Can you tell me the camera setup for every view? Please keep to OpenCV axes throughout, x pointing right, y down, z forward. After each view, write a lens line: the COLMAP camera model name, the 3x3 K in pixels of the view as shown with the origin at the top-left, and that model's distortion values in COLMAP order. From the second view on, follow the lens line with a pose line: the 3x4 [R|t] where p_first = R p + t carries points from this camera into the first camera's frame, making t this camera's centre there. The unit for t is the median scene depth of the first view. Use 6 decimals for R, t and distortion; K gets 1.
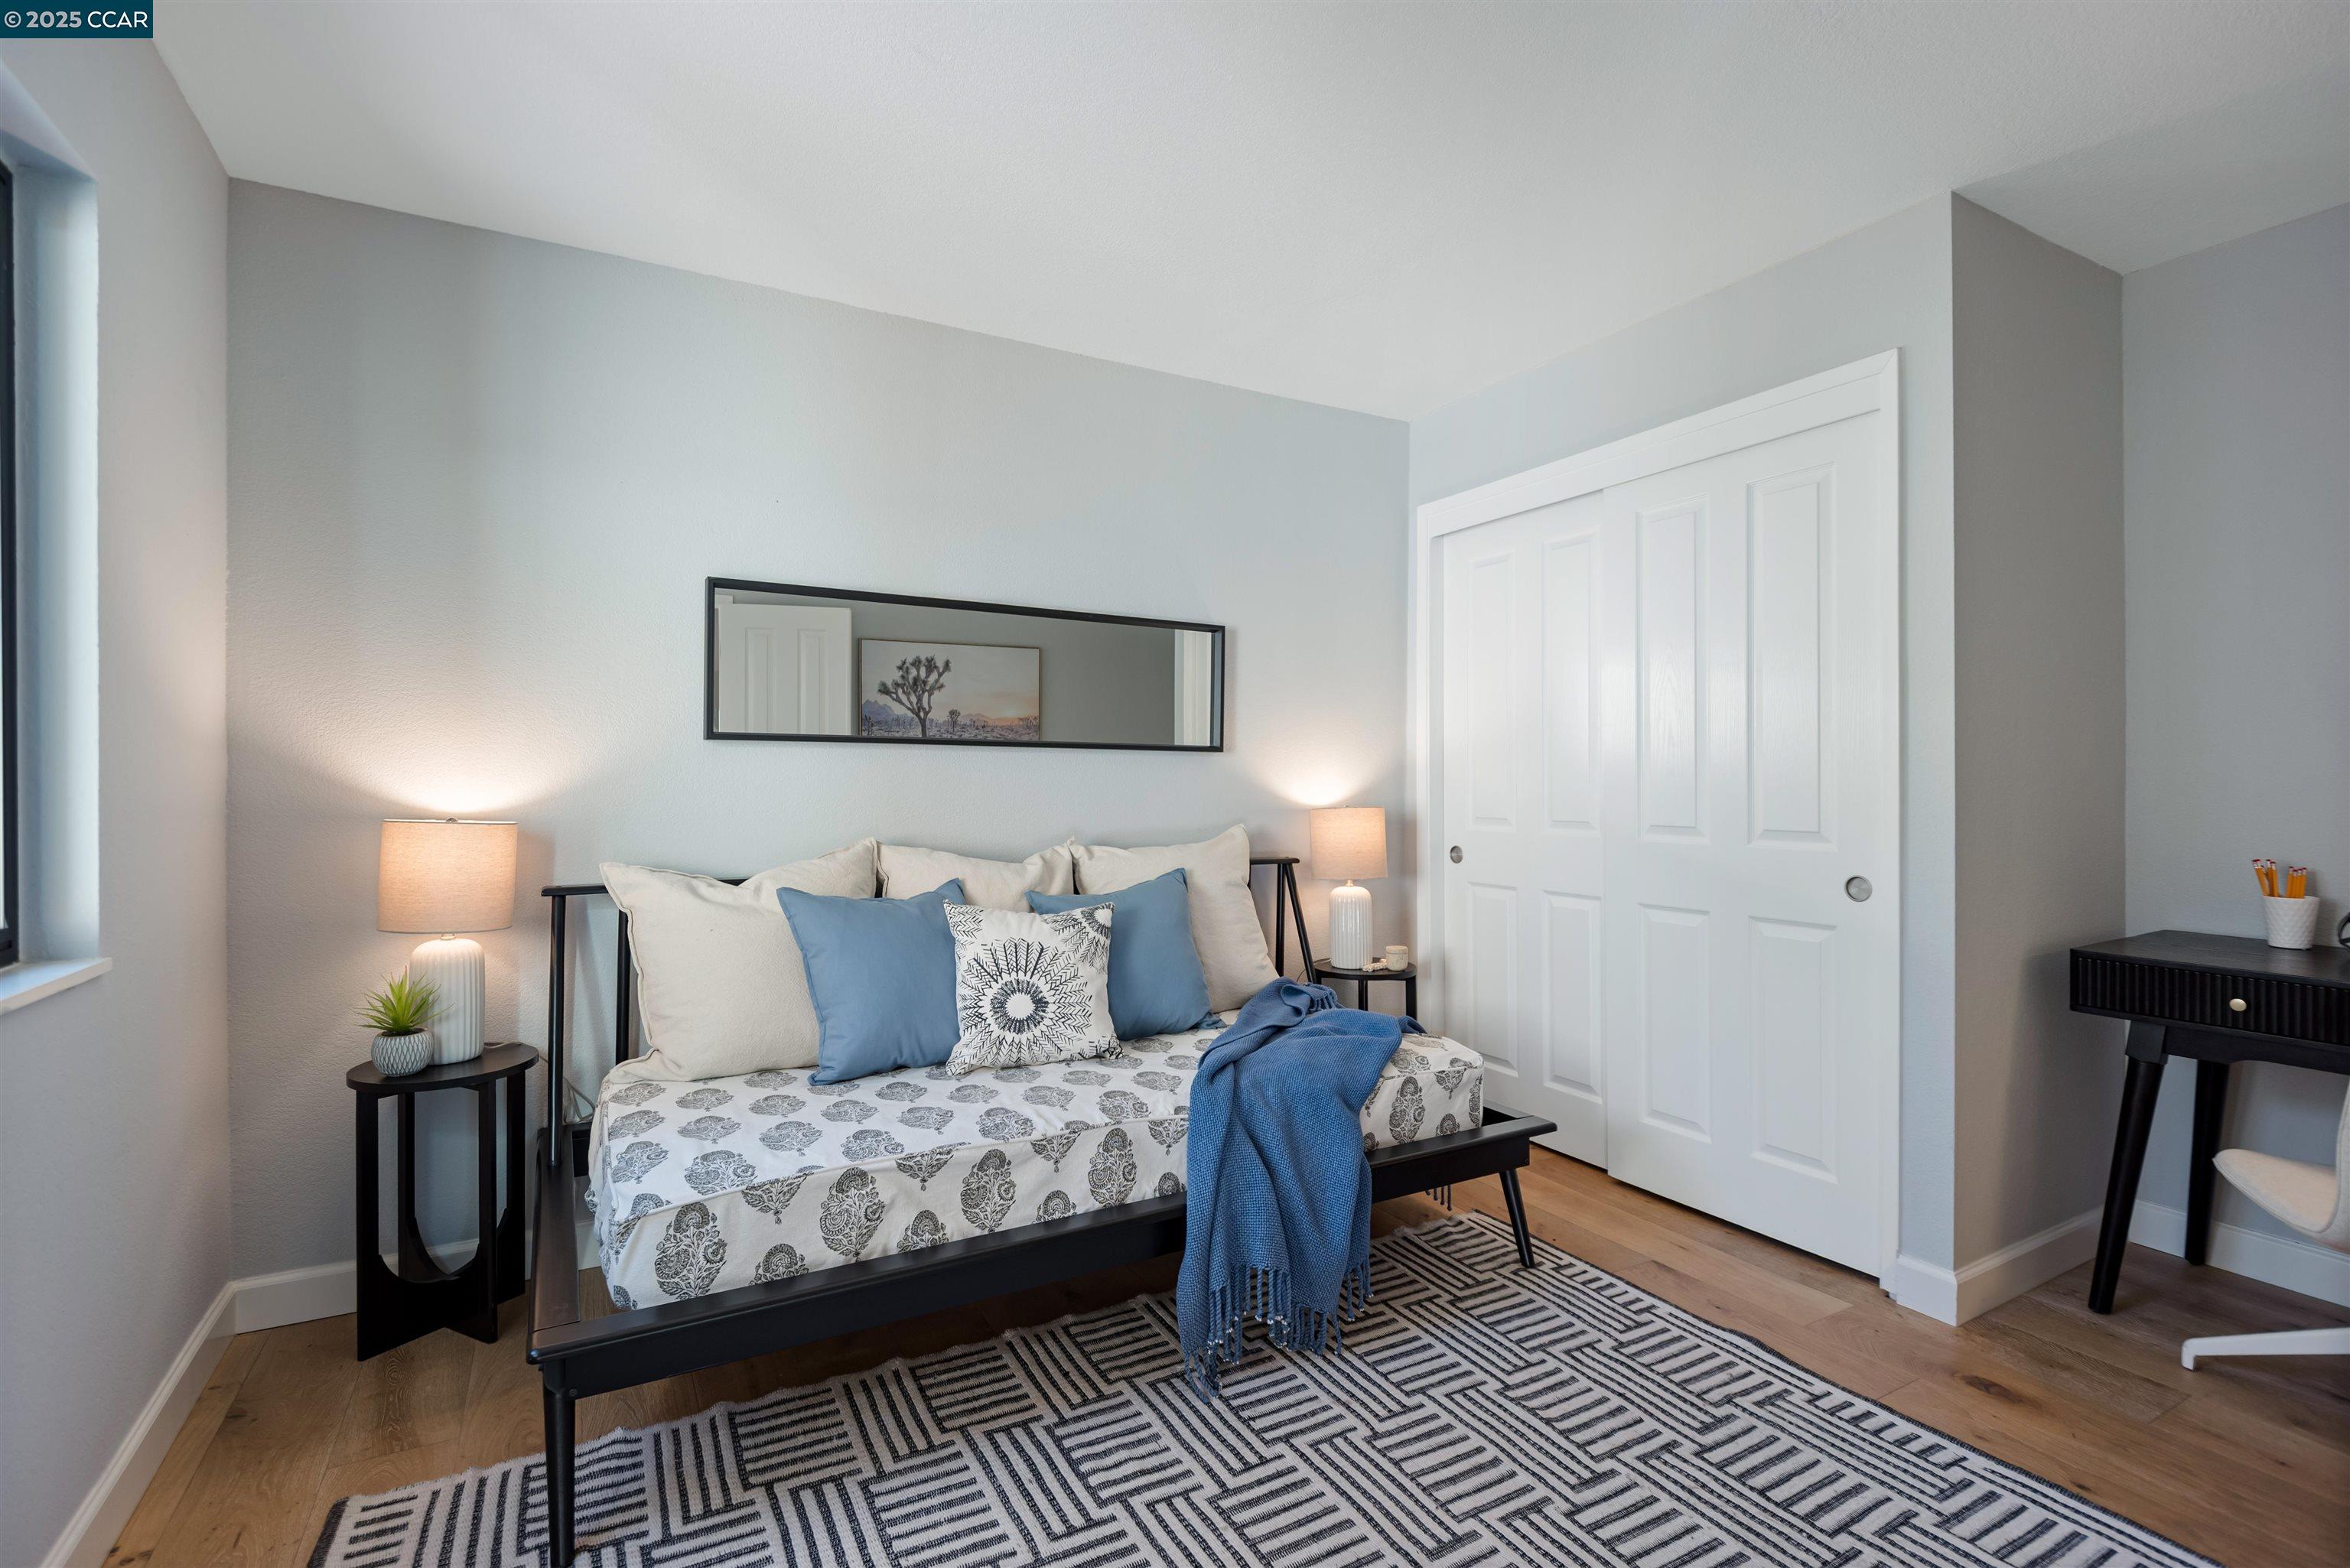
lens RADIAL K [[1089.5, 0, 1175.0], [0, 1089.5, 784.0], [0, 0, 1]] dist [0.029748, -0.018108]
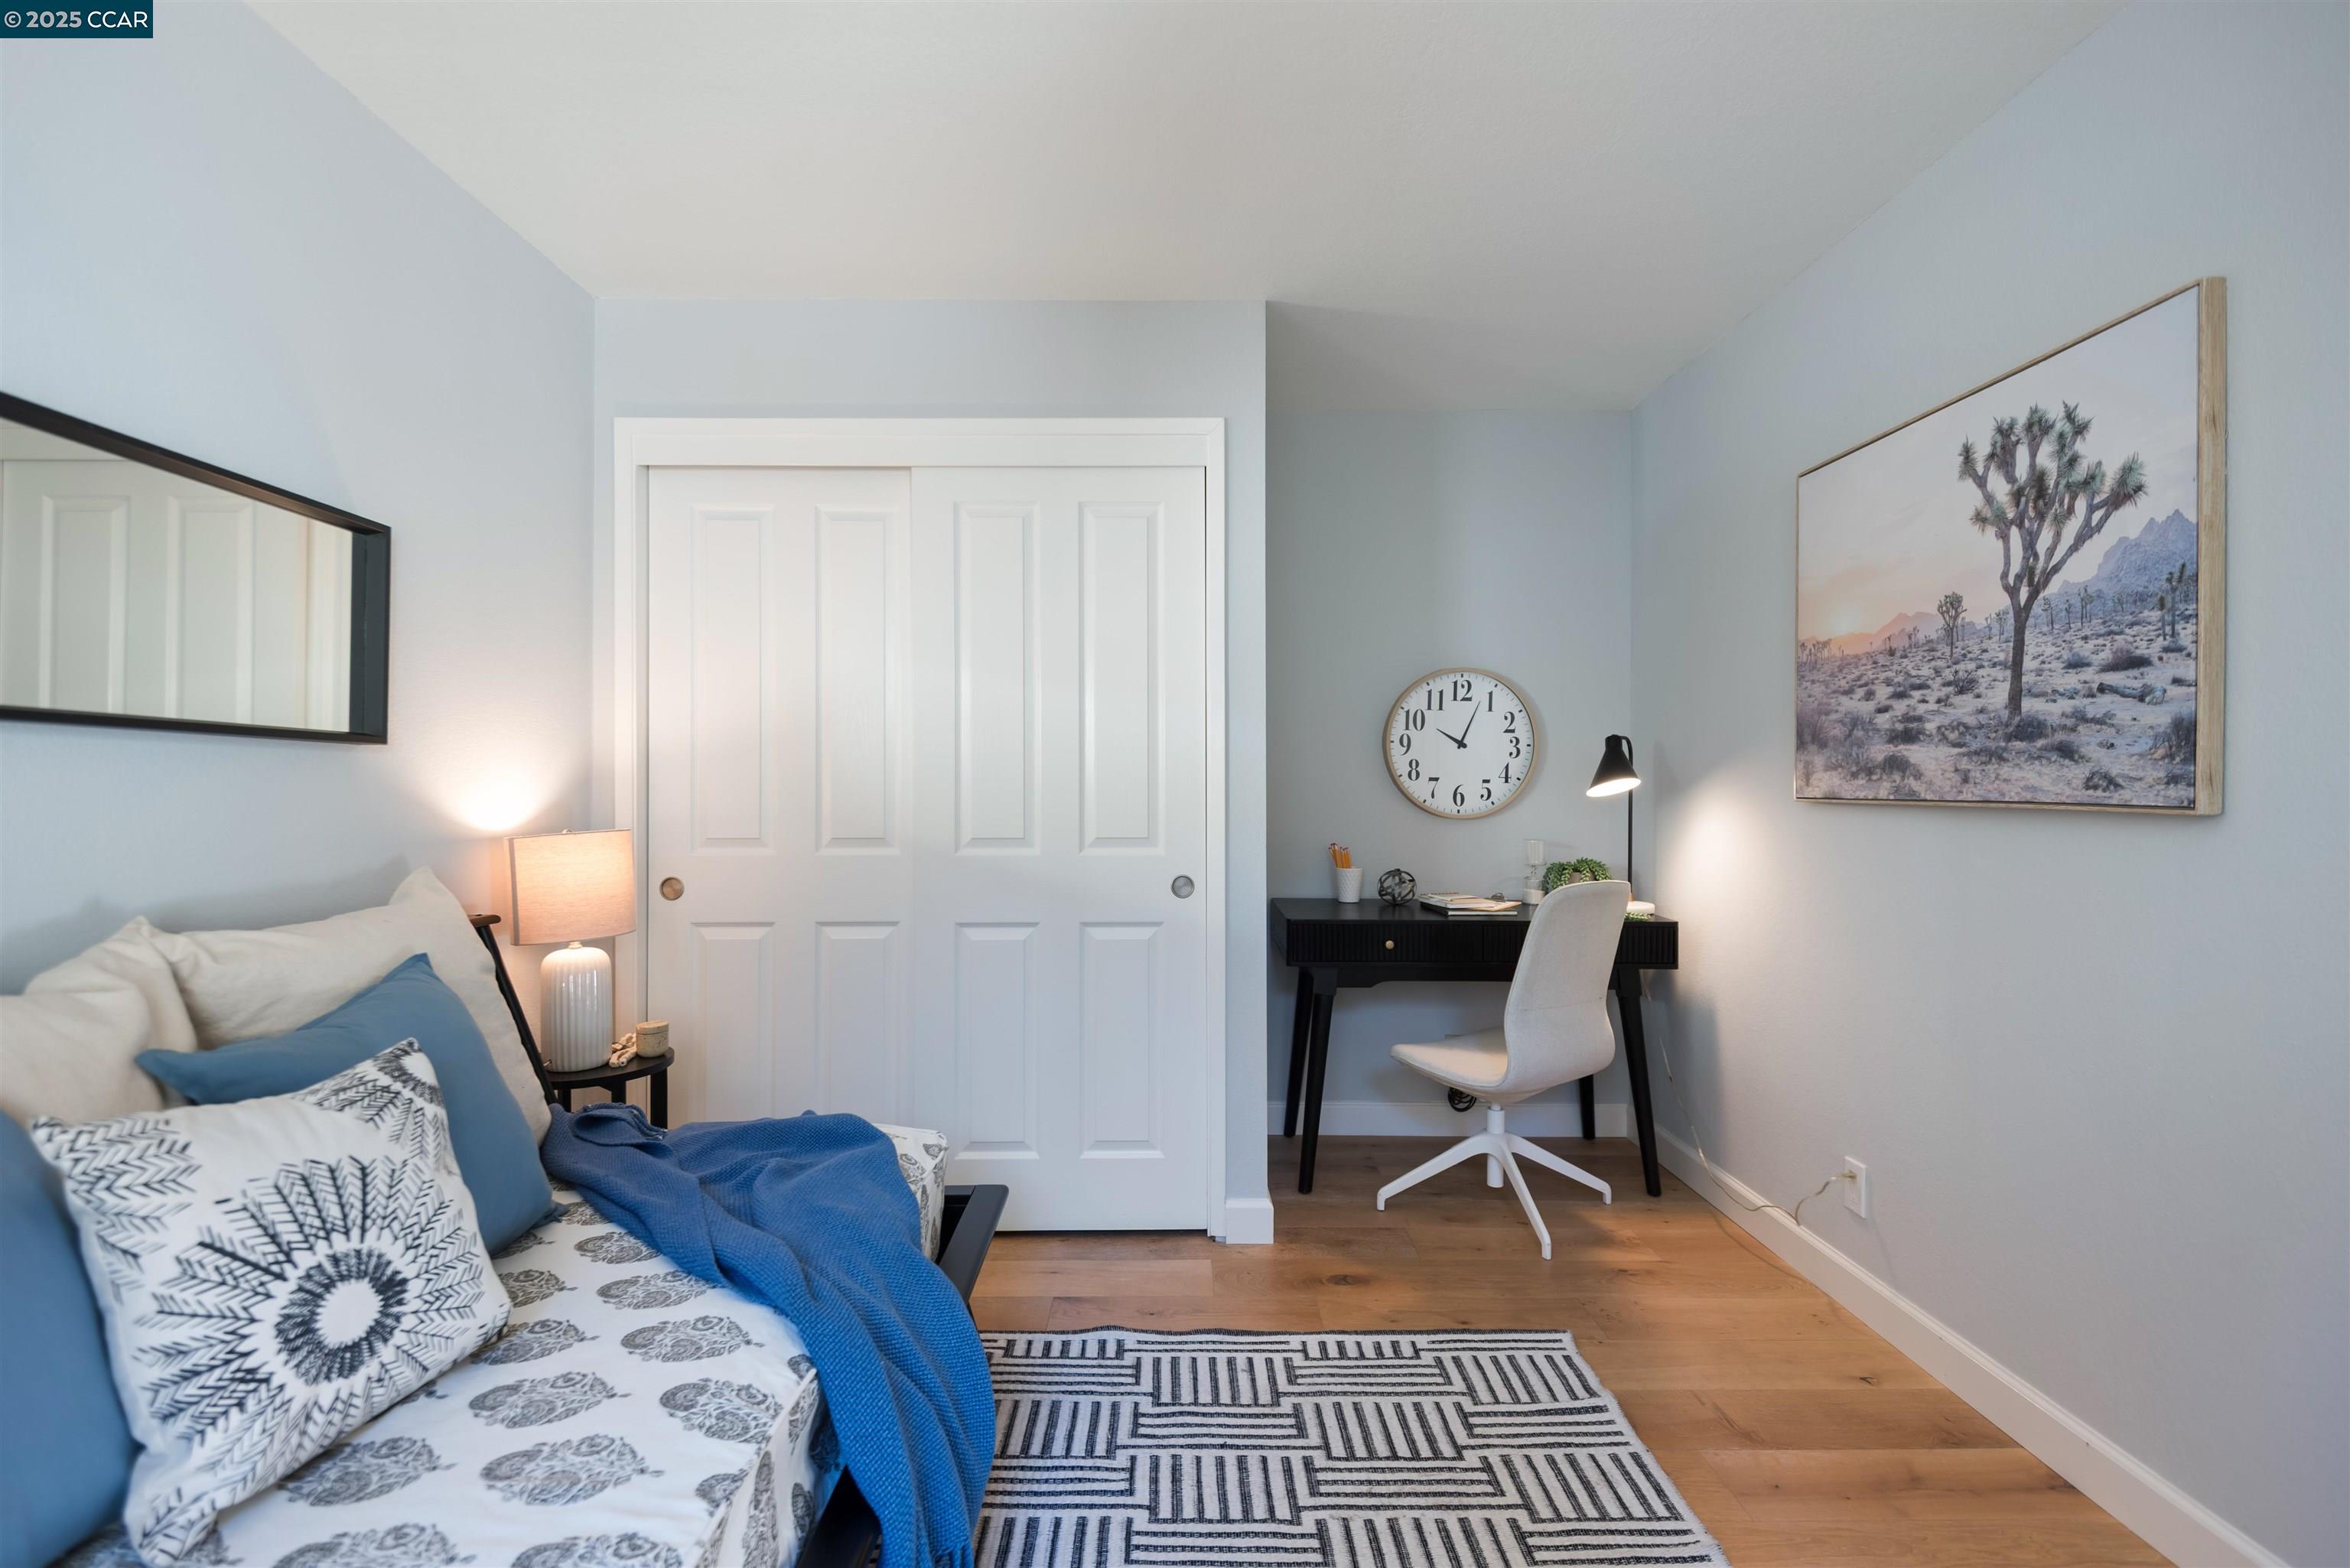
lens RADIAL K [[1089.5, 0, 1175.0], [0, 1089.5, 784.0], [0, 0, 1]] dist [0.029748, -0.018108]
pose [[0.481605, -0.000555, 0.876388, -0.373979], [0.006489, 0.999975, -0.002932, -0.006460], [-0.876364, 0.007099, 0.481597, 0.495118]]
